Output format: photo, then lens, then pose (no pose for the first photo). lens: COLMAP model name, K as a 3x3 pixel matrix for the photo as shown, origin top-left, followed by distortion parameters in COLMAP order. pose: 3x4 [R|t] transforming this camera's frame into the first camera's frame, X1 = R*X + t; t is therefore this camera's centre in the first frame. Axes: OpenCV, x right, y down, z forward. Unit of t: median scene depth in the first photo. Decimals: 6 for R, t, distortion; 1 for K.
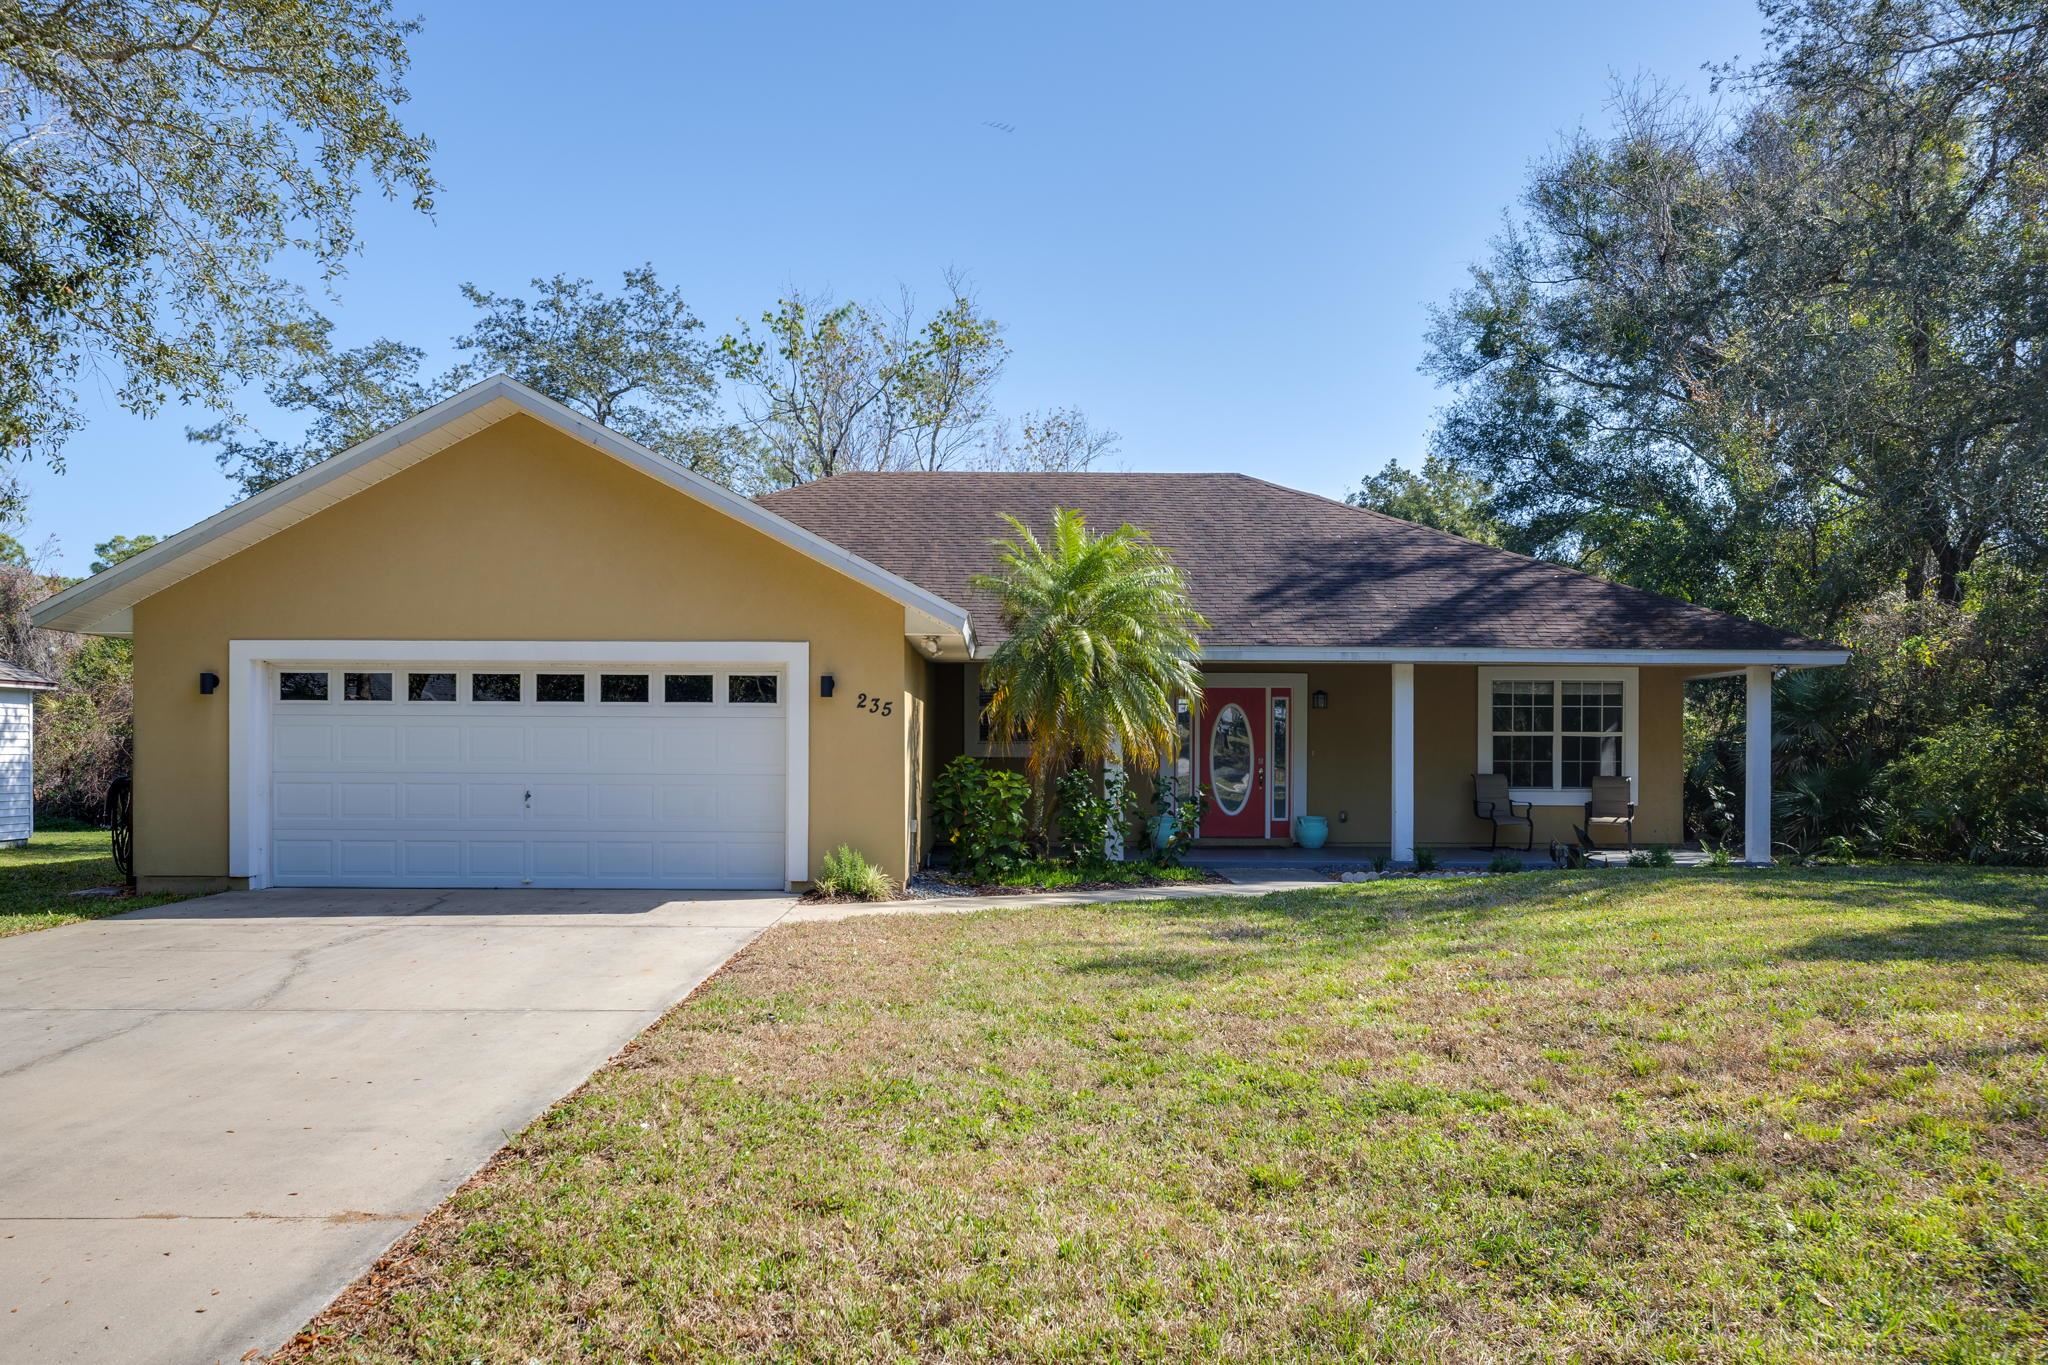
lens RADIAL K [[1614.8, 0, 1023.2], [0, 1614.8, 691.9], [0, 0, 1]] dist [0.000226, 0.007883]
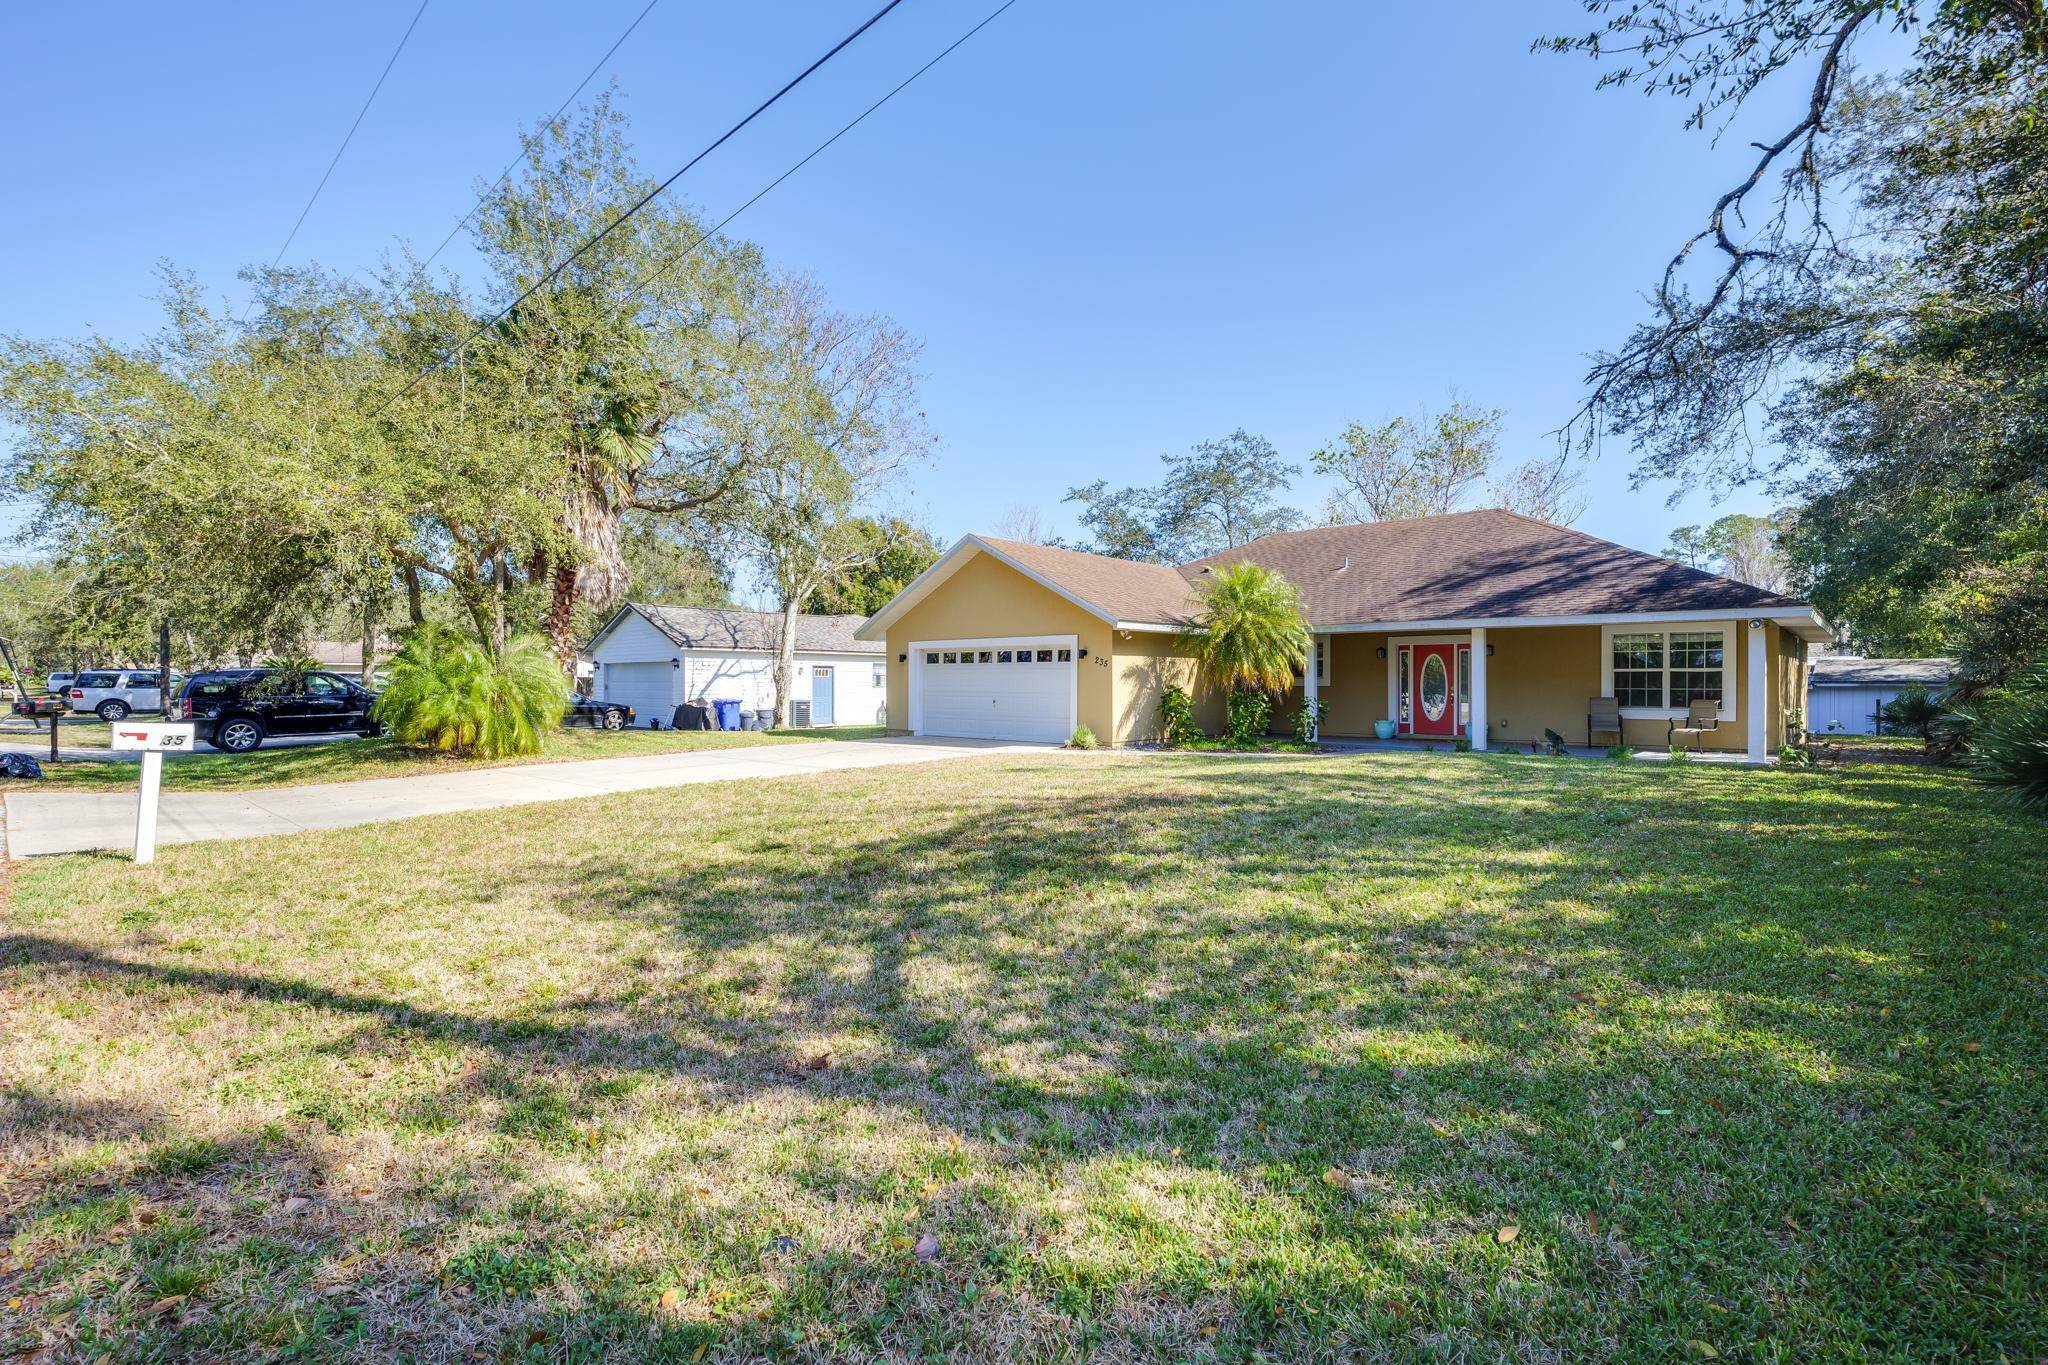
lens RADIAL K [[968.1, 0, 1015.3], [0, 968.1, 670.4], [0, 0, 1]] dist [0.003893, 0.002434]
pose [[0.730363, -0.011908, -0.682956, 0.561805], [0.026097, 0.999604, 0.010480, 0.002356], [0.682561, -0.025478, 0.730385, -0.034186]]
